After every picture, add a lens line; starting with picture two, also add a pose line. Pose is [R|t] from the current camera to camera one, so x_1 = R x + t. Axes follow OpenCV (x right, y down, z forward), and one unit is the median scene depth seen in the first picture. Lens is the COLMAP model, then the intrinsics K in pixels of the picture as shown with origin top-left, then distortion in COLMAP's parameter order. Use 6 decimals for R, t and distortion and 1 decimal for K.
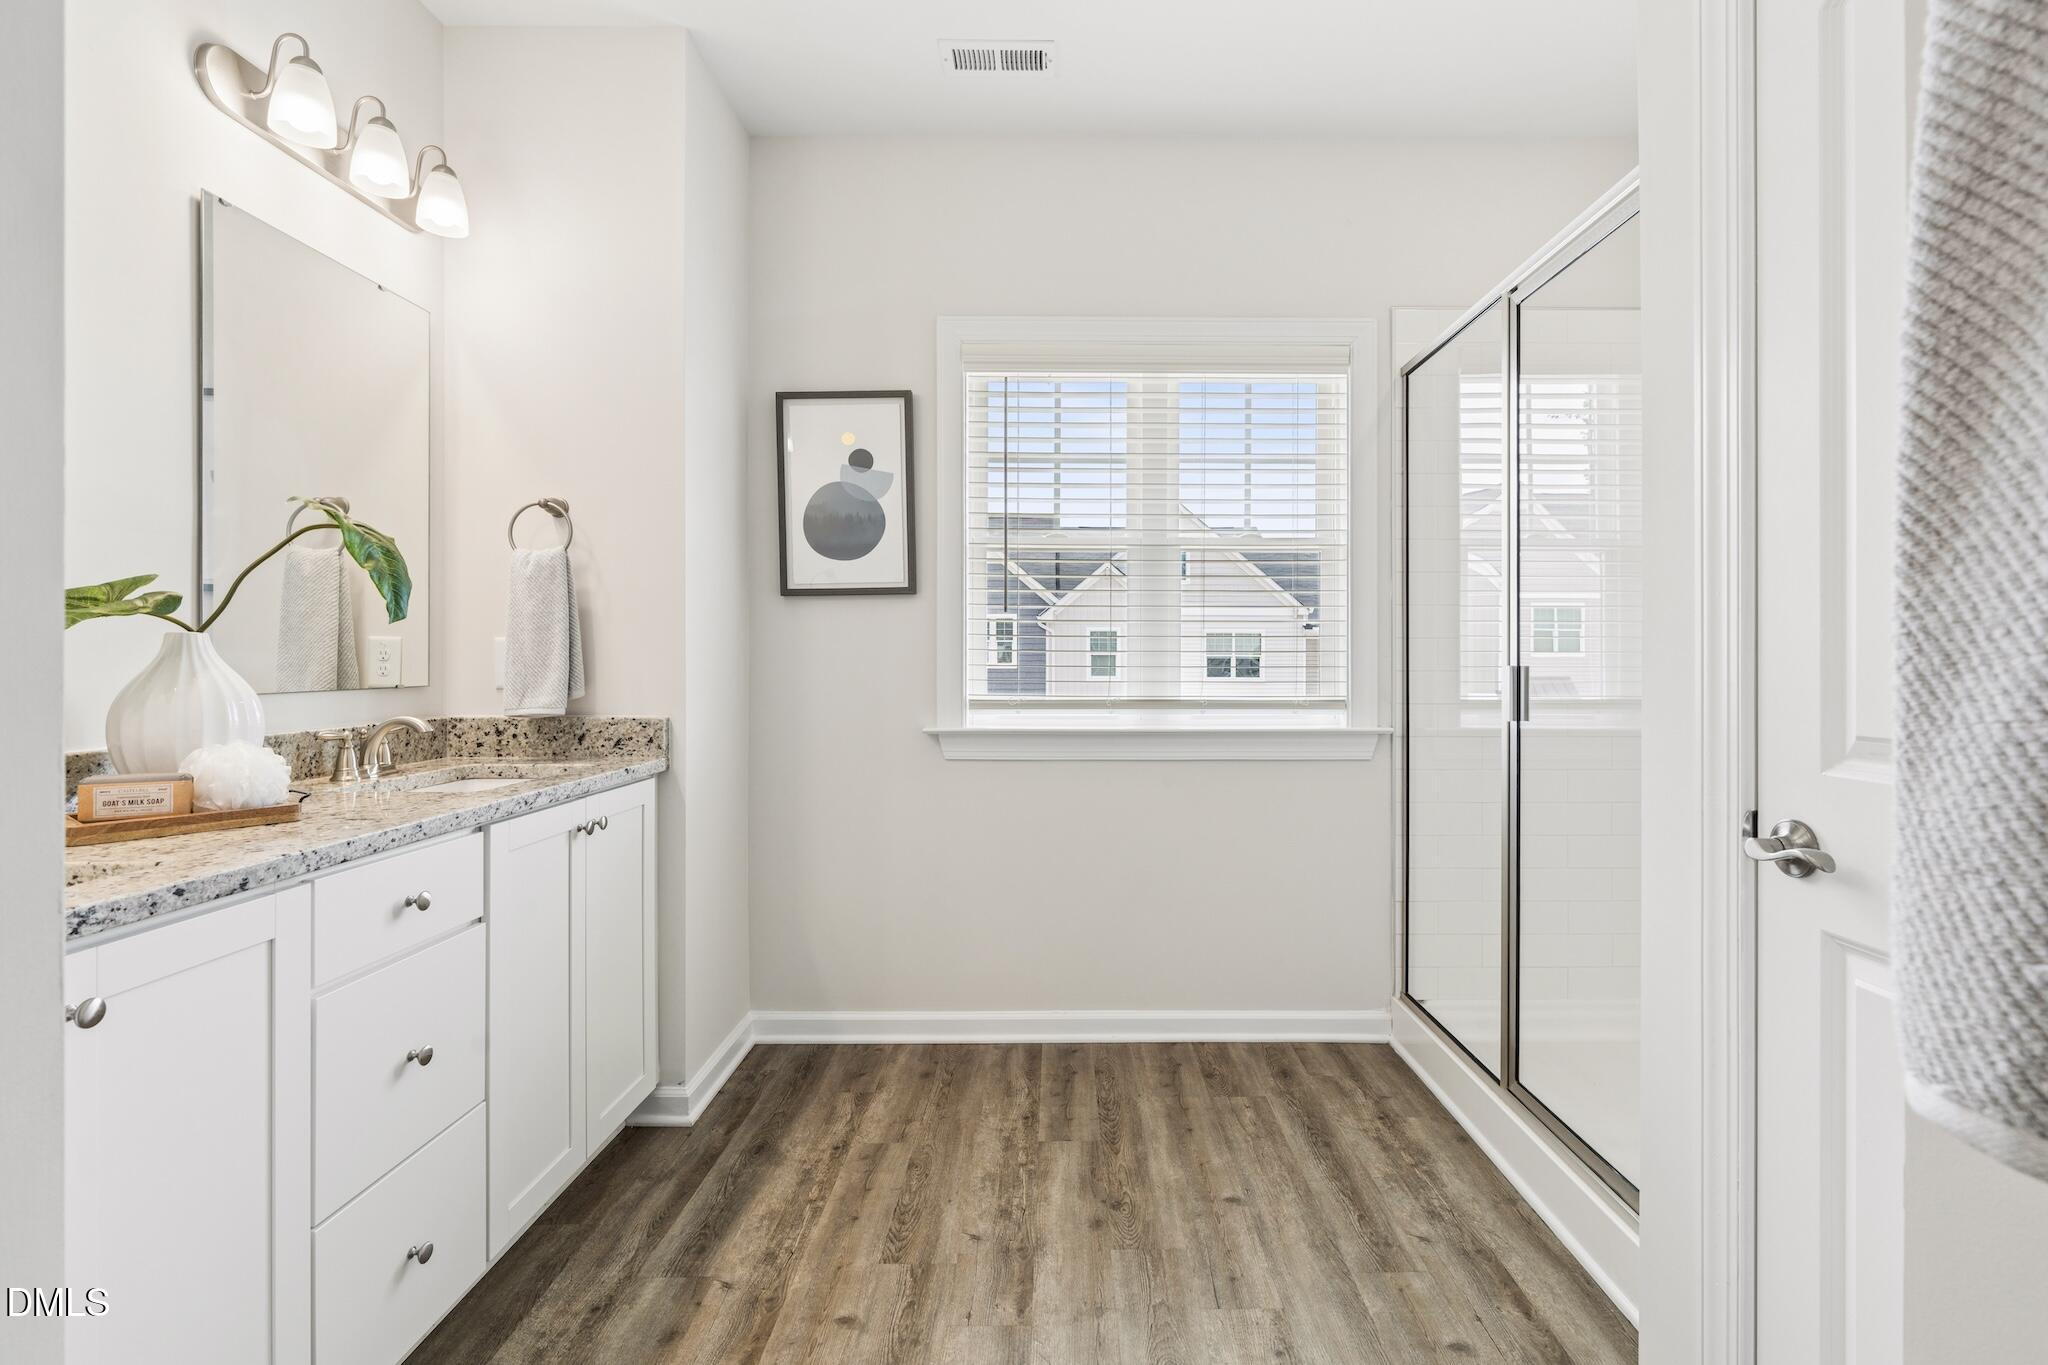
lens RADIAL K [[961.6, 0, 1024.0], [0, 961.6, 682.5], [0, 0, 1]] dist [-0.002522, 0.000454]
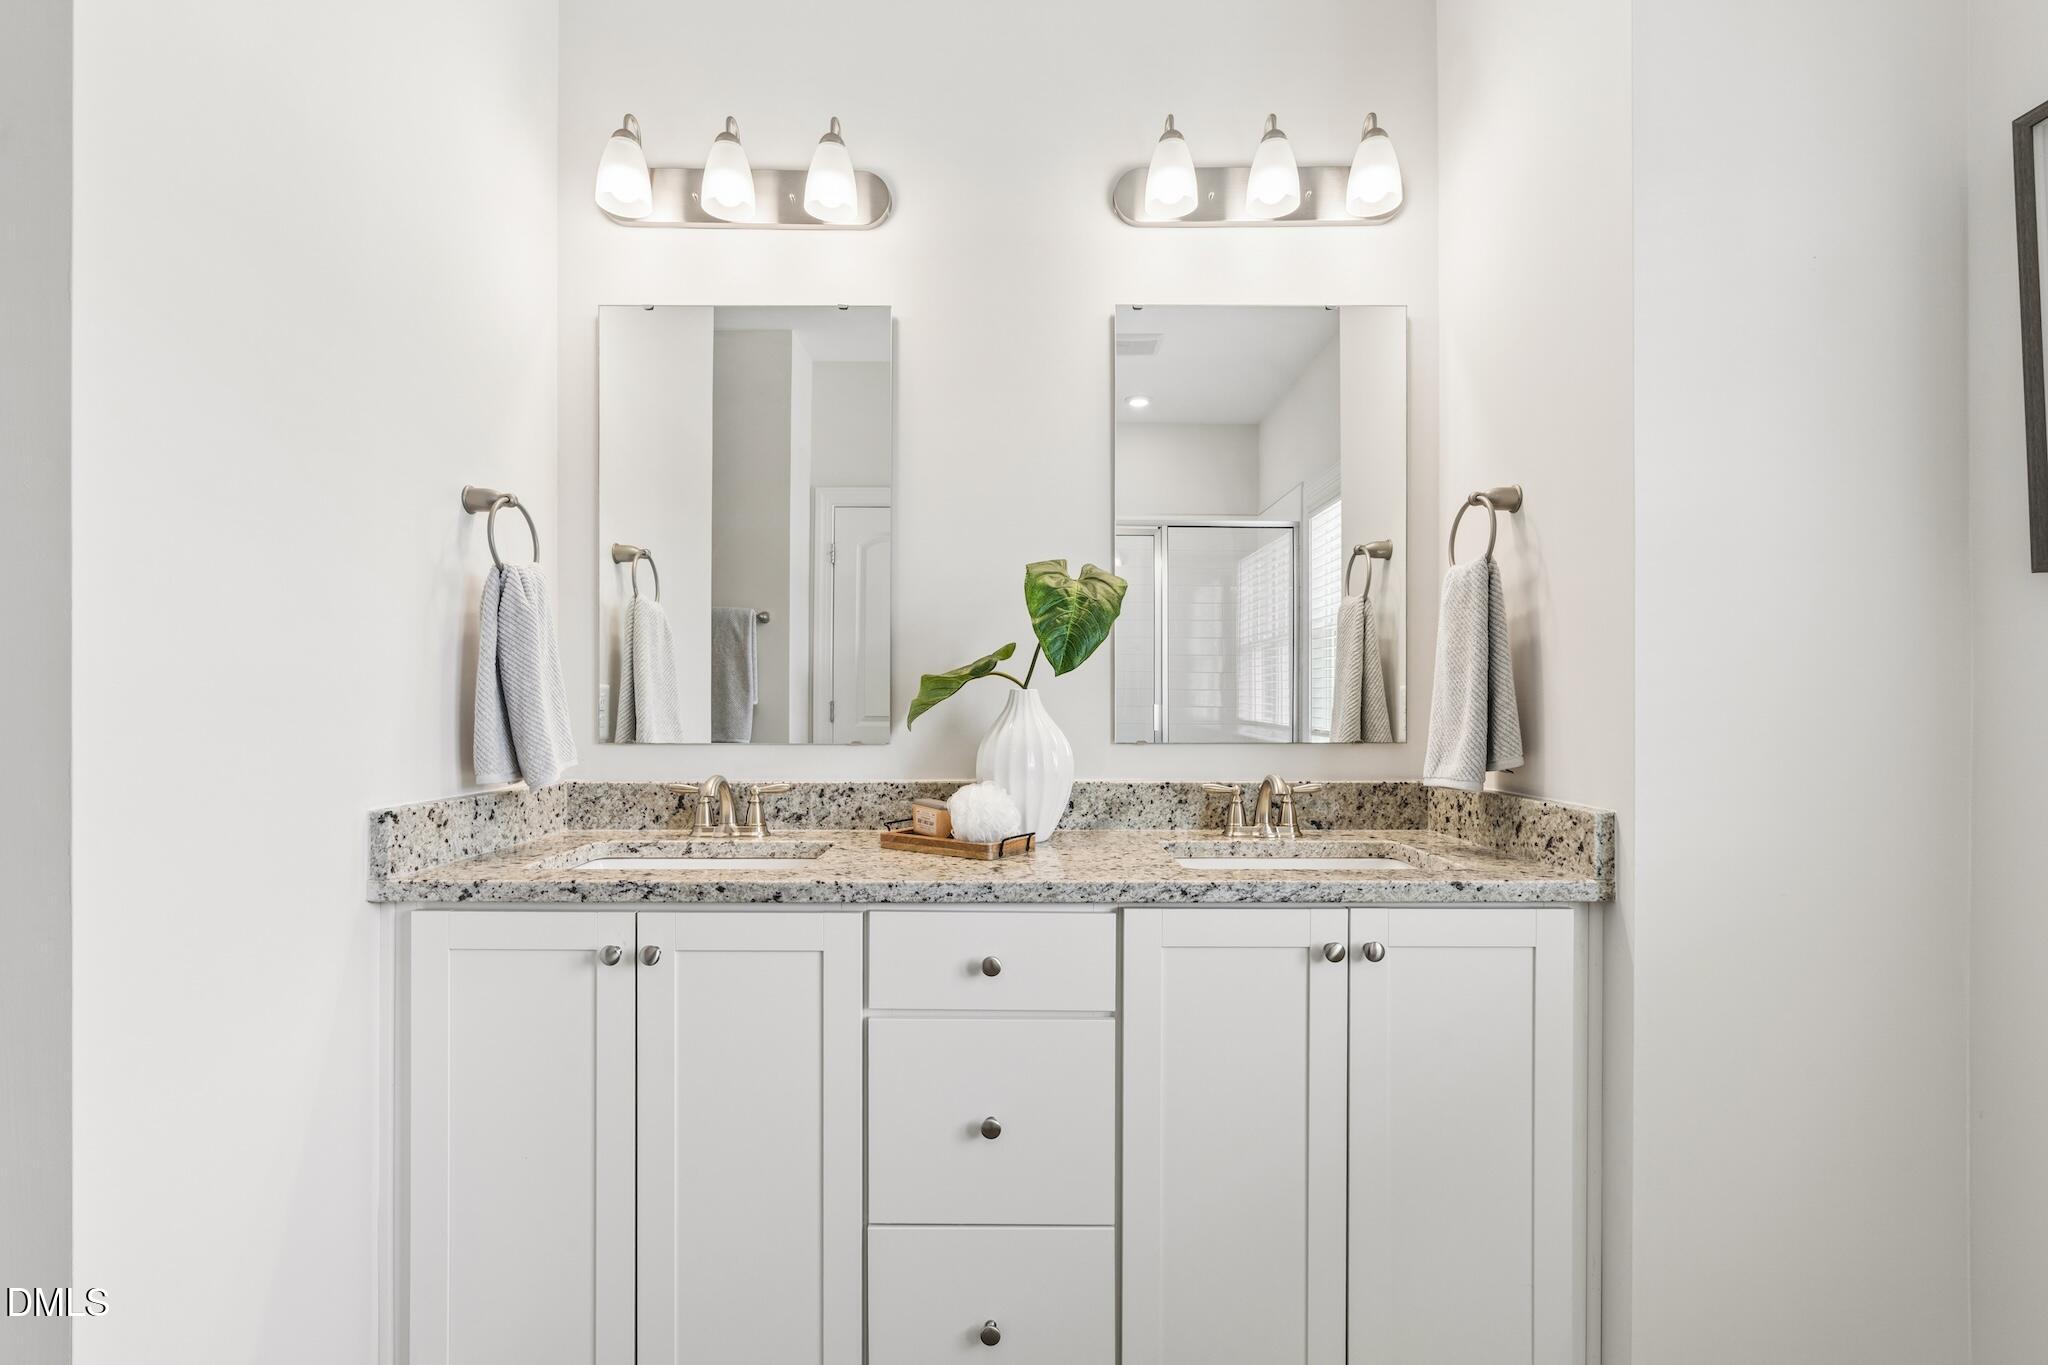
lens RADIAL K [[961.6, 0, 1024.0], [0, 961.6, 682.5], [0, 0, 1]] dist [-0.002522, 0.000454]
pose [[0.013027, -0.018620, -0.999742, 0.304467], [-0.021506, 0.999590, -0.018897, -0.034947], [0.999684, 0.021746, 0.012622, 0.895339]]
